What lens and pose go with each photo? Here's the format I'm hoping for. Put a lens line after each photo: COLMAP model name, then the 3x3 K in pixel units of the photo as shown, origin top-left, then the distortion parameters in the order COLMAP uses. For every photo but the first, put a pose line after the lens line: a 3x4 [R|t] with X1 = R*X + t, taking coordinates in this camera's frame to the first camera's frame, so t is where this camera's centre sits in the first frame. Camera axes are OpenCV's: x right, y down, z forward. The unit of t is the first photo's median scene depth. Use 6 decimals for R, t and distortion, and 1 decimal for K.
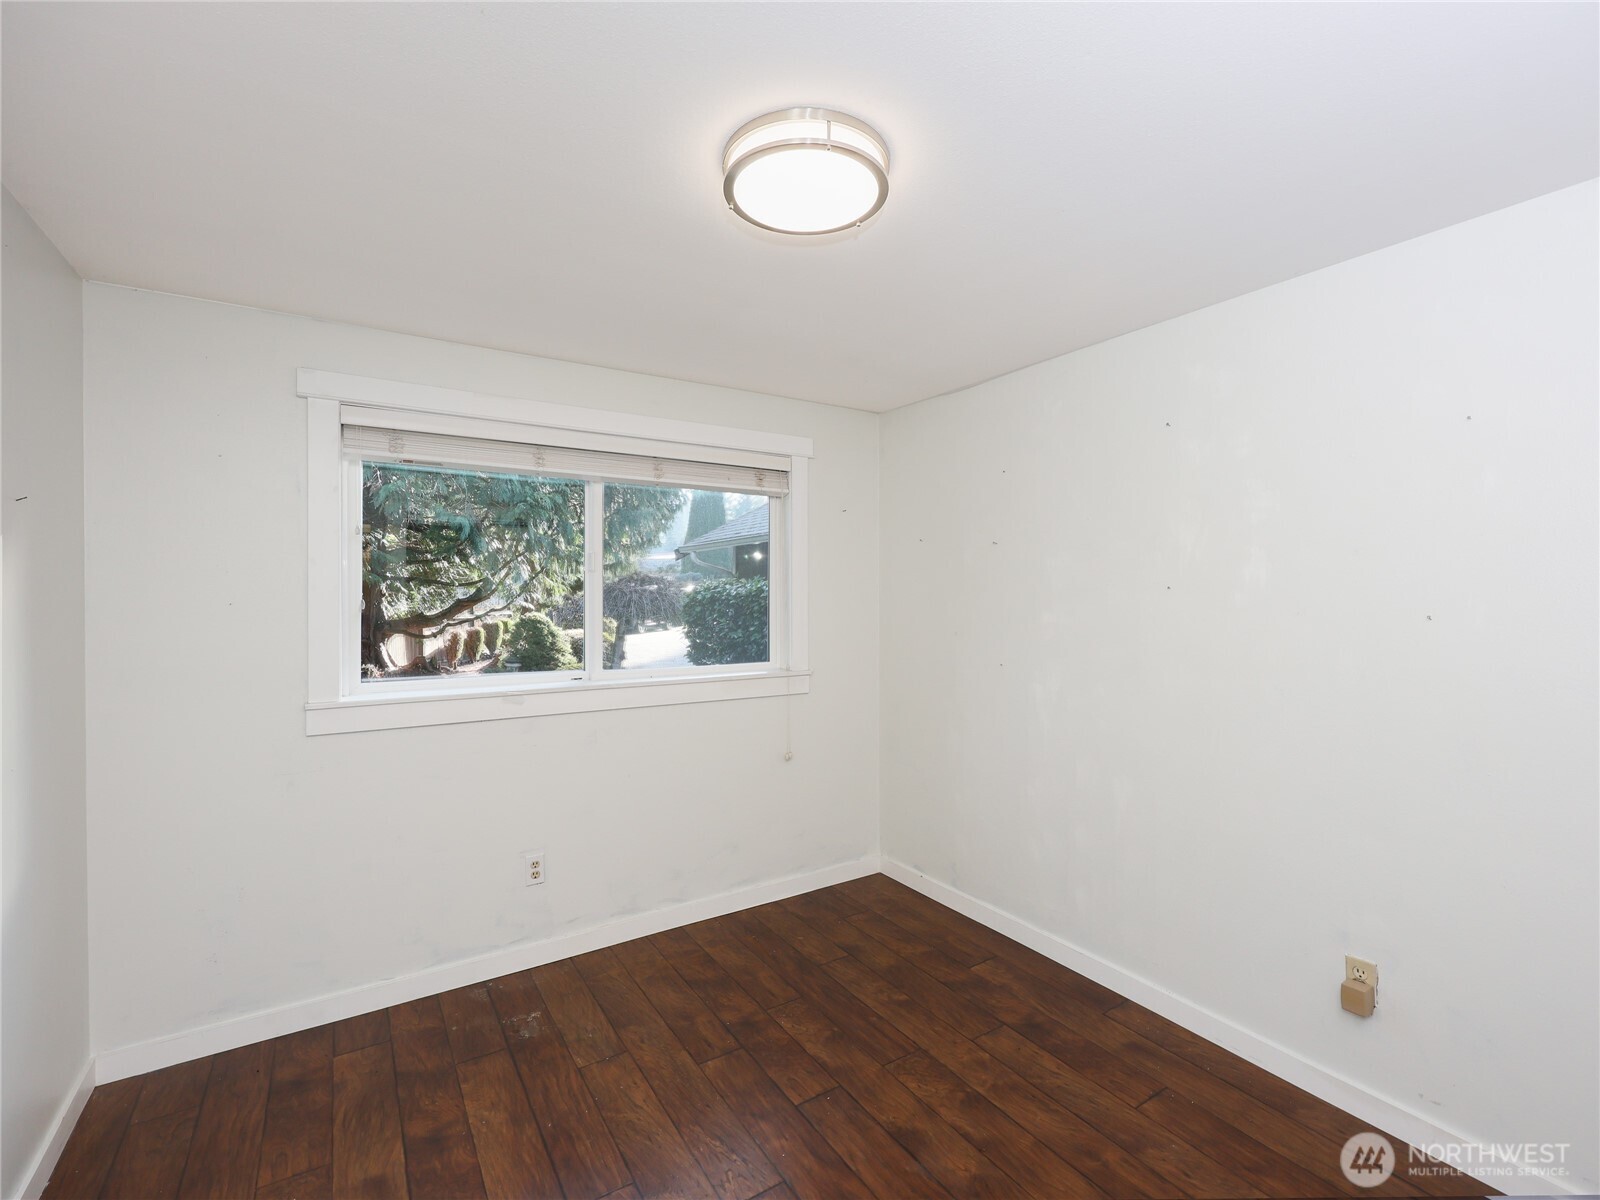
lens RADIAL K [[731.4, 0, 801.2], [0, 731.4, 597.4], [0, 0, 1]] dist [0.002554, 0.000120]
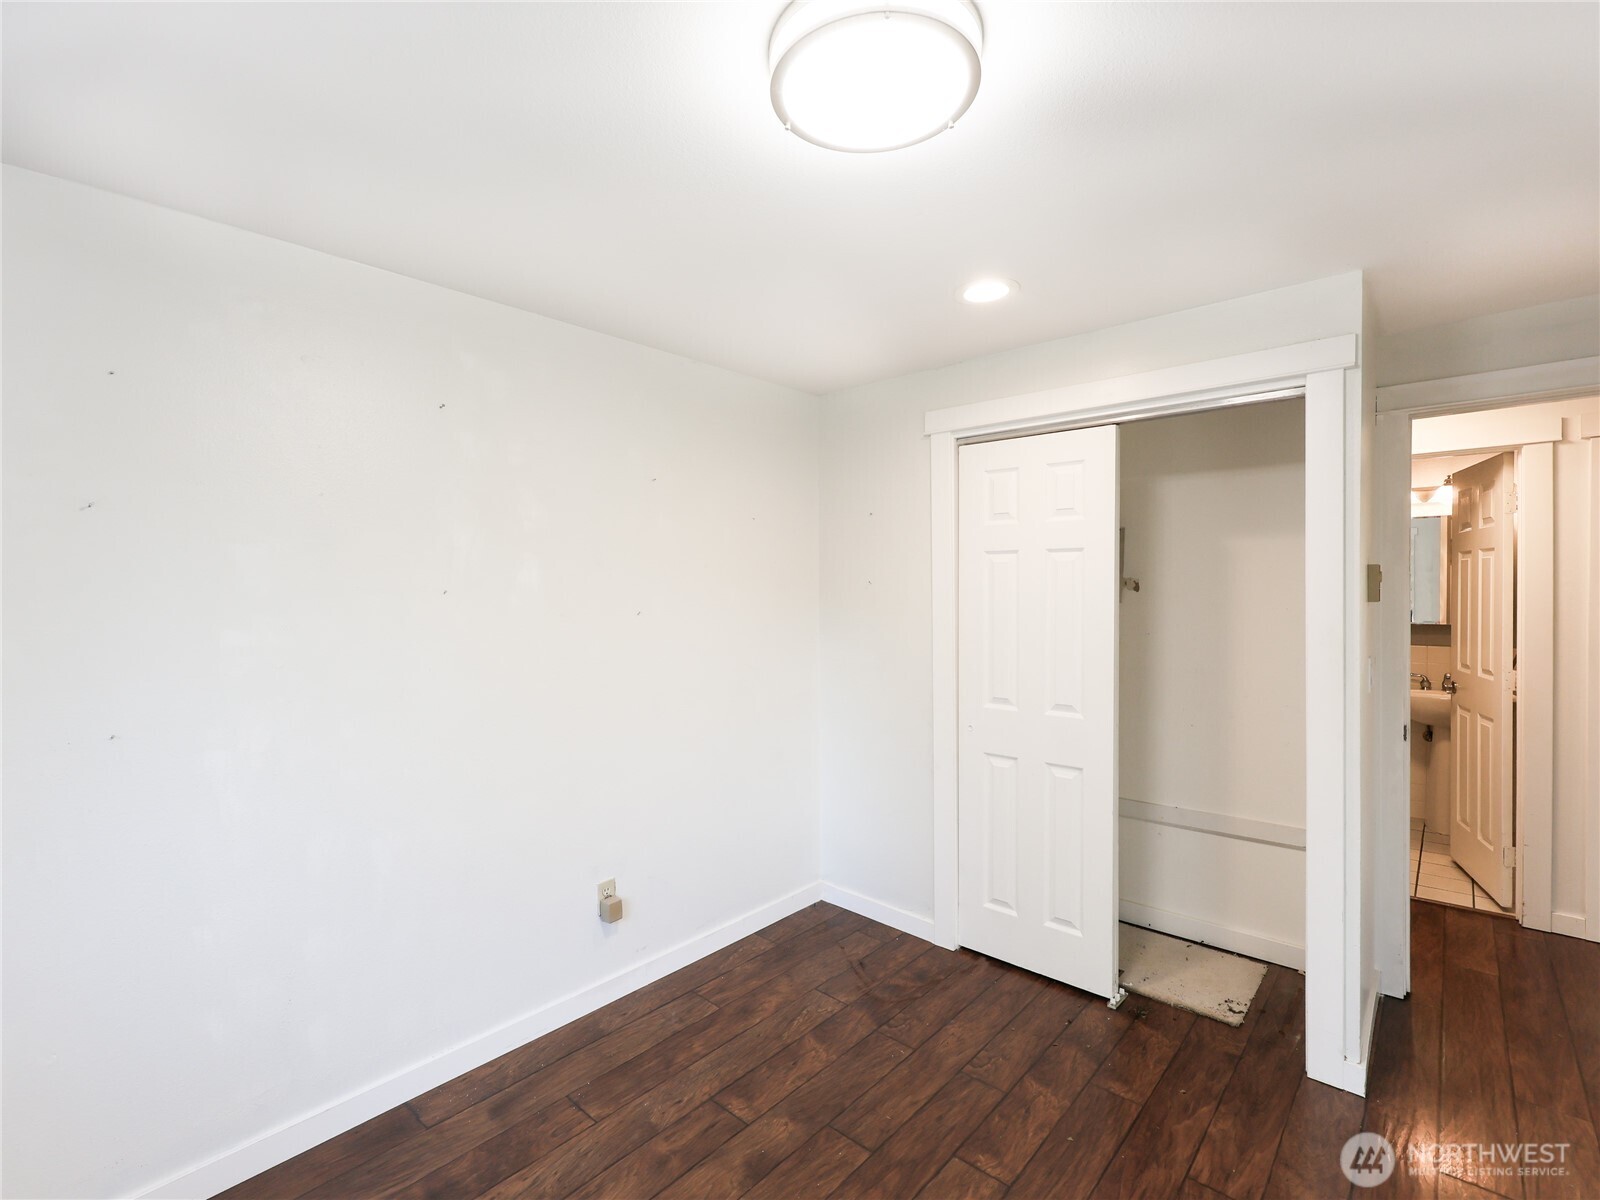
lens RADIAL K [[731.4, 0, 805.6], [0, 731.4, 596.8], [0, 0, 1]] dist [0.002554, 0.000120]
pose [[-0.280463, 0.004353, 0.959855, -0.559409], [0.012965, 0.999916, -0.000747, -0.001215], [-0.959777, 0.012235, -0.280496, 0.986132]]
